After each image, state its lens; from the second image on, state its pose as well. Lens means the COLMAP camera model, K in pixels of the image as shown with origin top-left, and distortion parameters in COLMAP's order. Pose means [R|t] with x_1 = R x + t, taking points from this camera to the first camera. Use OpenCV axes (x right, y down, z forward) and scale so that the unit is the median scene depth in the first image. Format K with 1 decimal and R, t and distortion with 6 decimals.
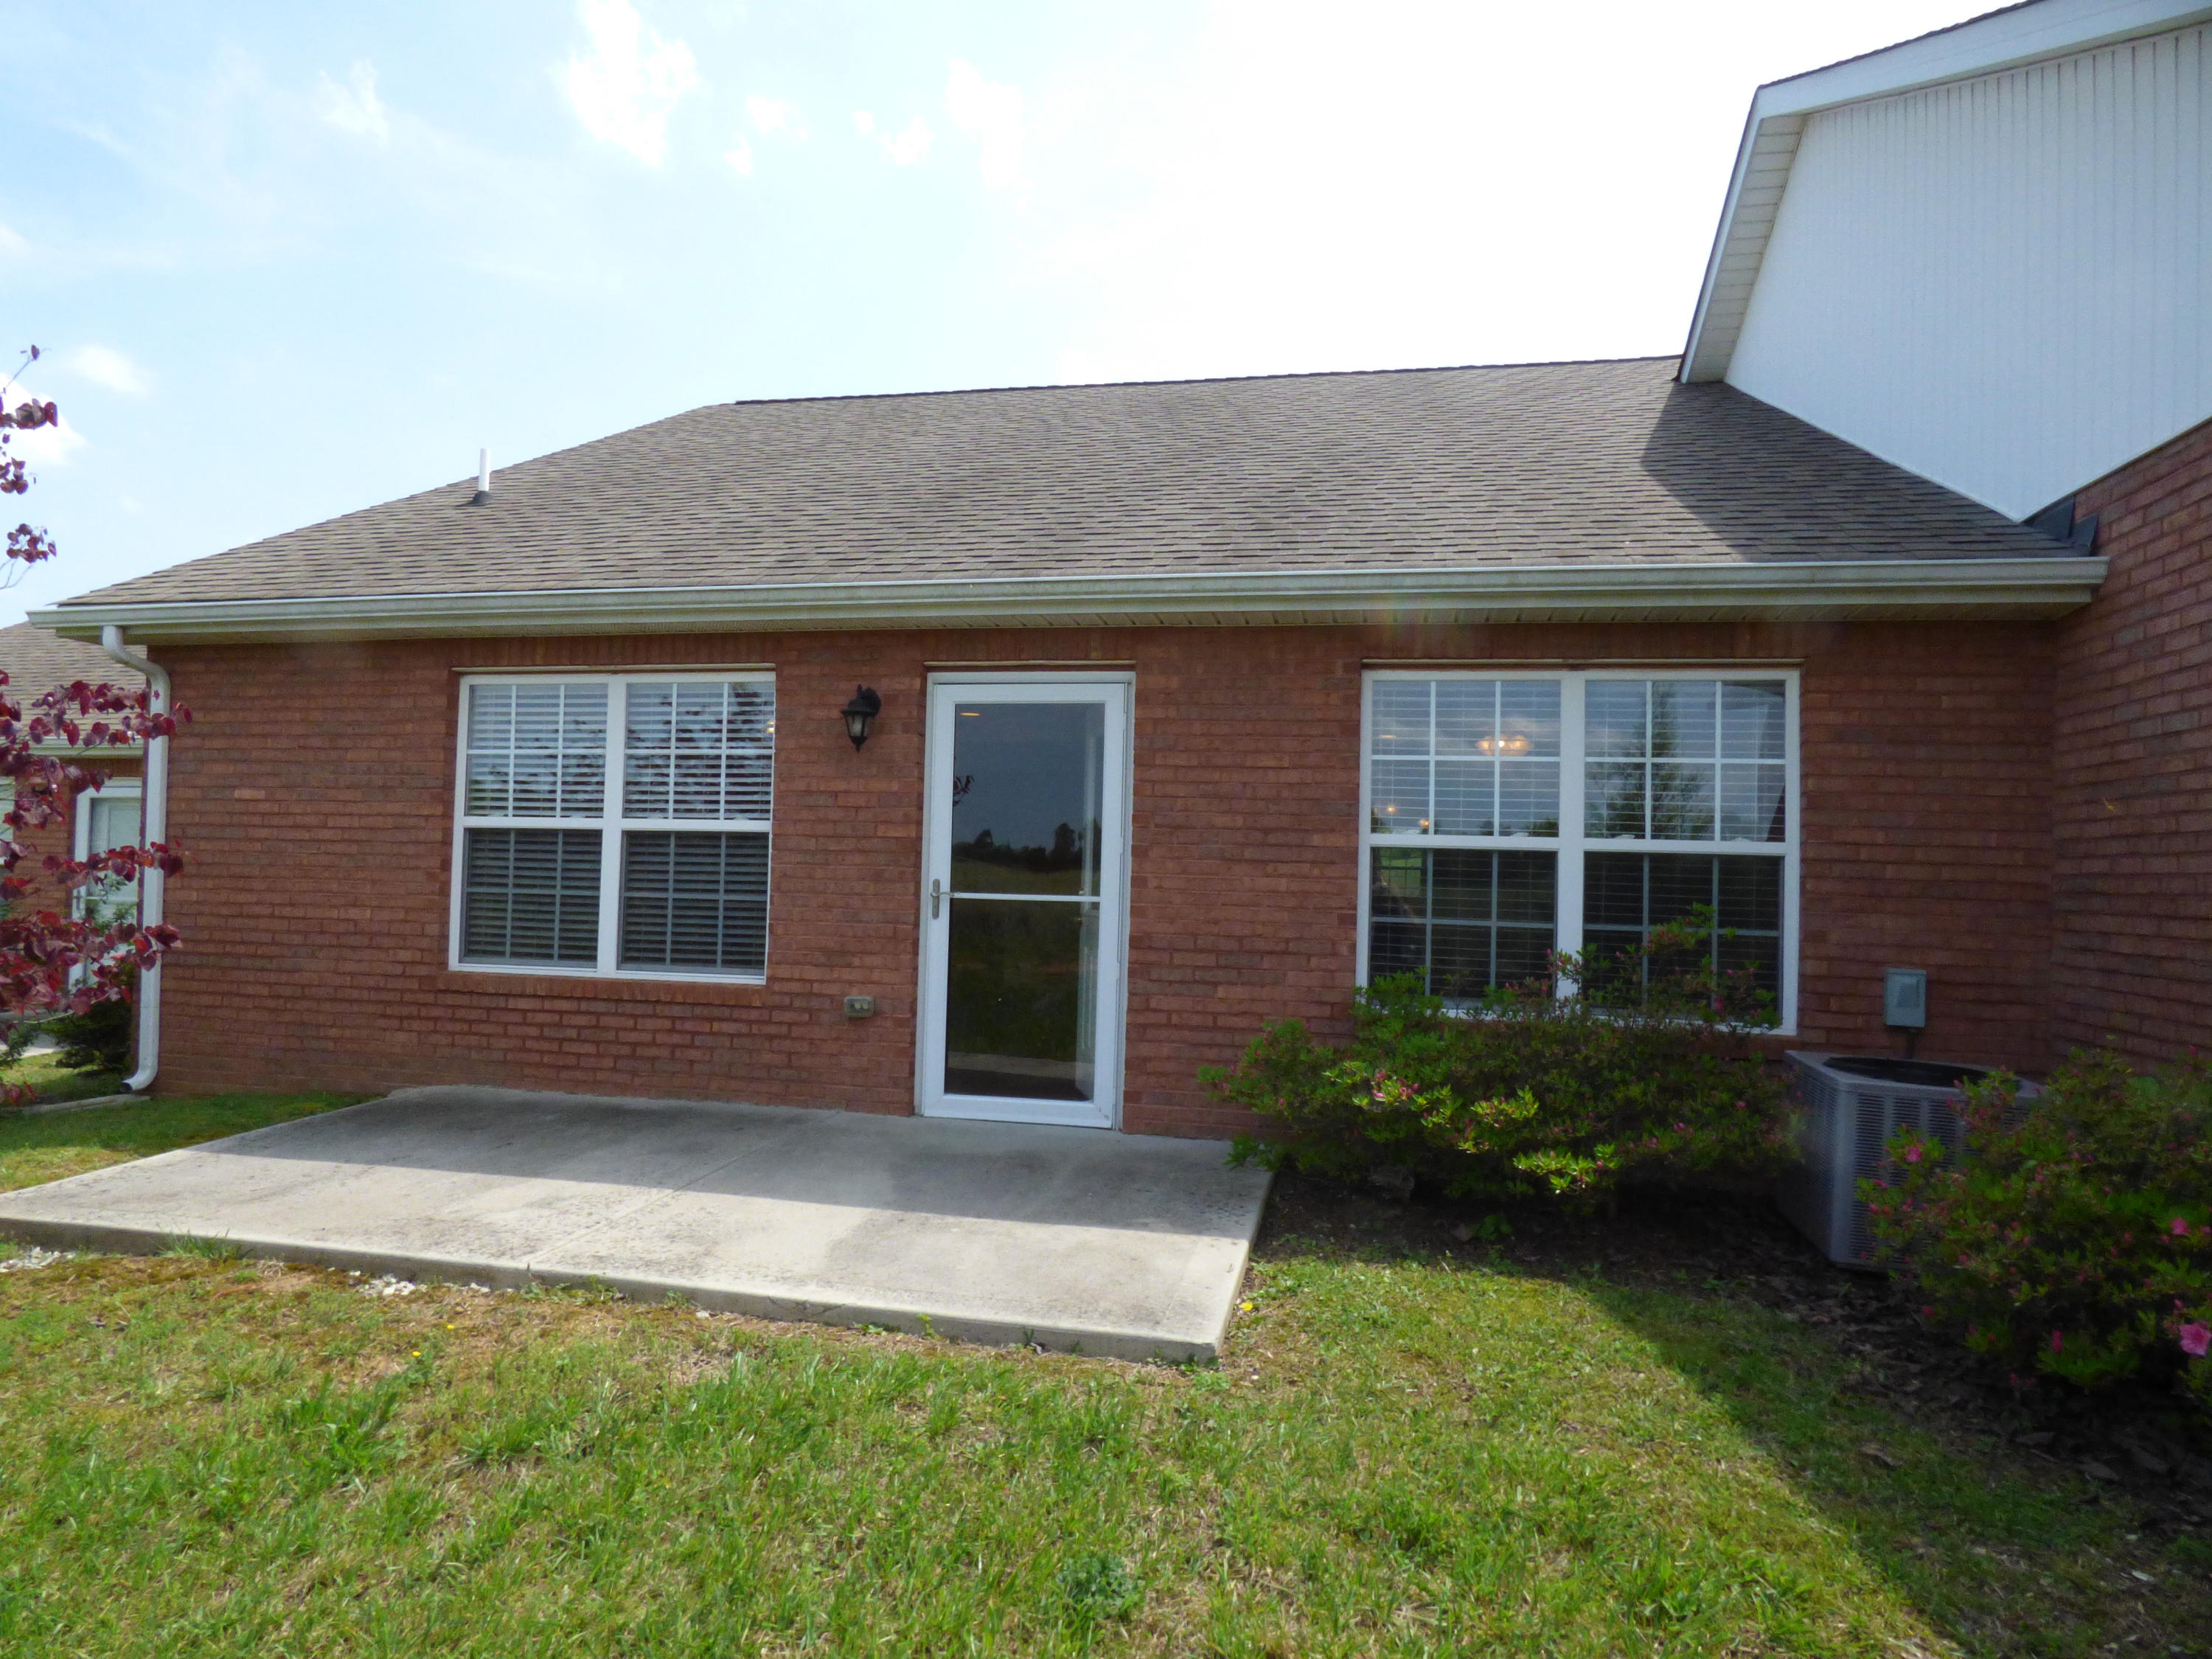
lens RADIAL K [[1315.4, 0, 1101.7], [0, 1315.4, 841.8], [0, 0, 1]] dist [-0.016862, 0.000351]
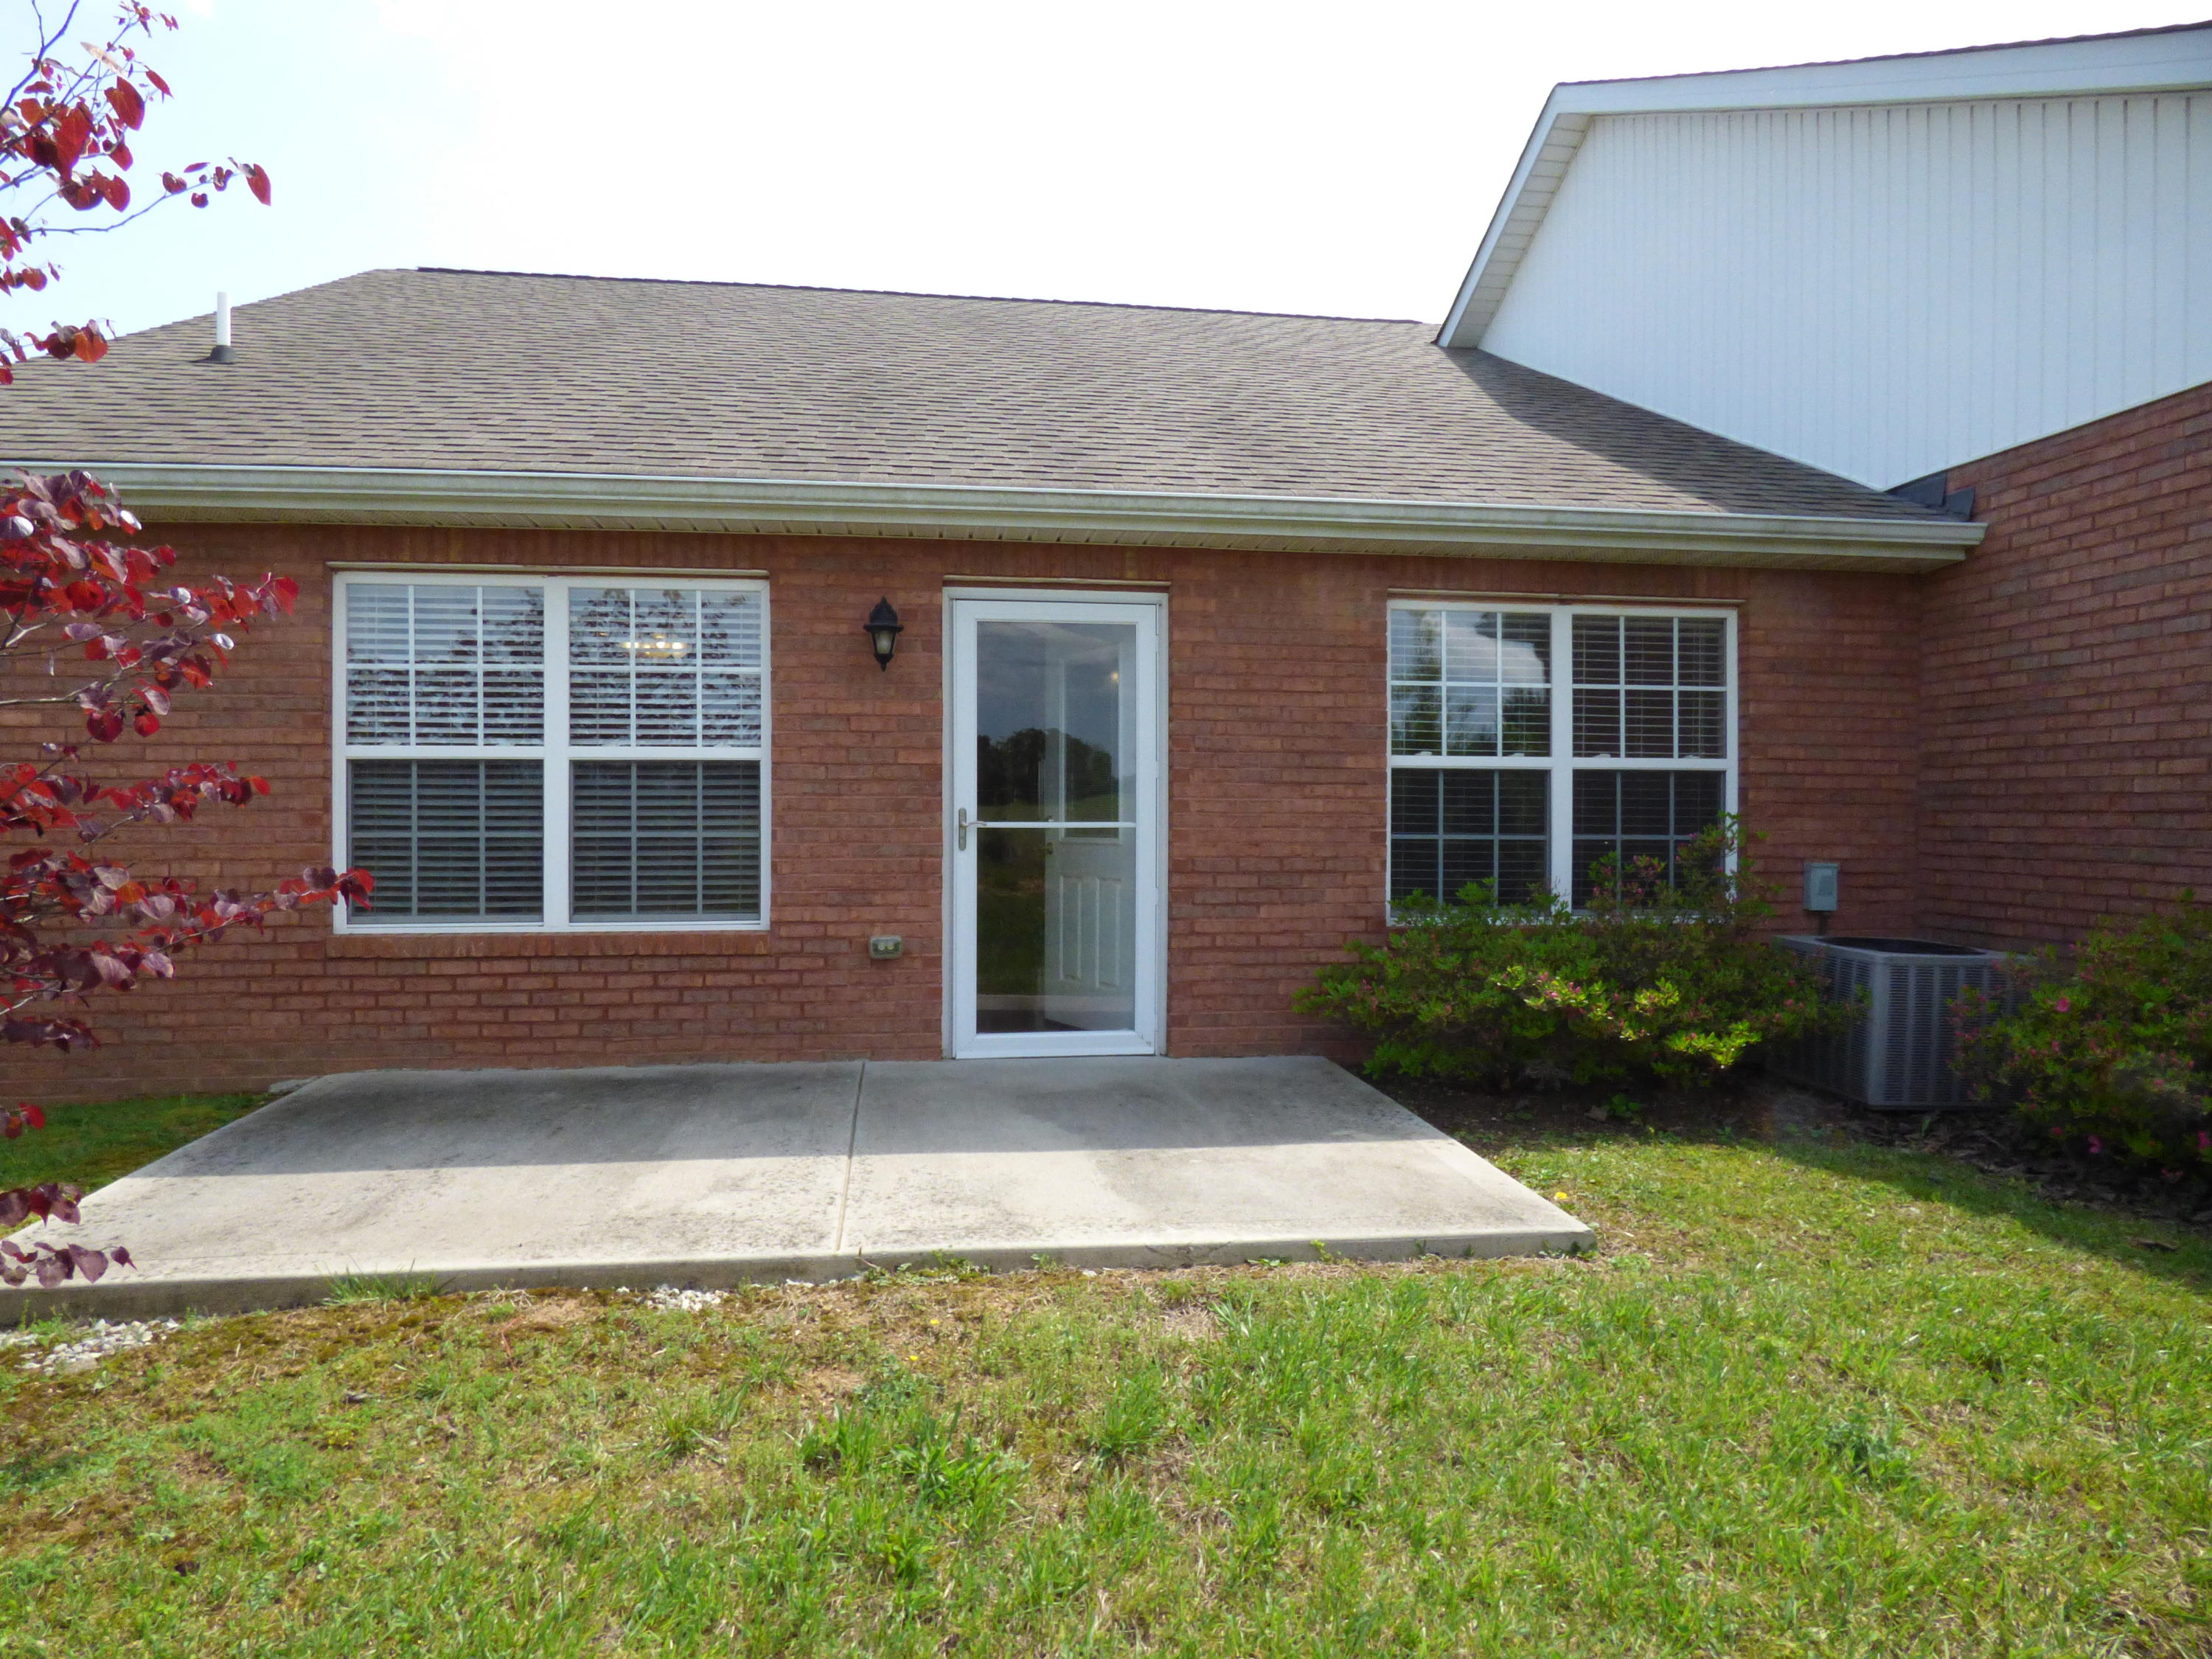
lens RADIAL K [[1309.6, 0, 1106.0], [0, 1309.6, 829.5], [0, 0, 1]] dist [-0.010378, -0.002241]
pose [[0.944058, -0.026513, 0.328711, -0.337532], [0.013750, 0.999061, 0.041091, 0.006686], [-0.329492, -0.034273, 0.943536, 0.081148]]
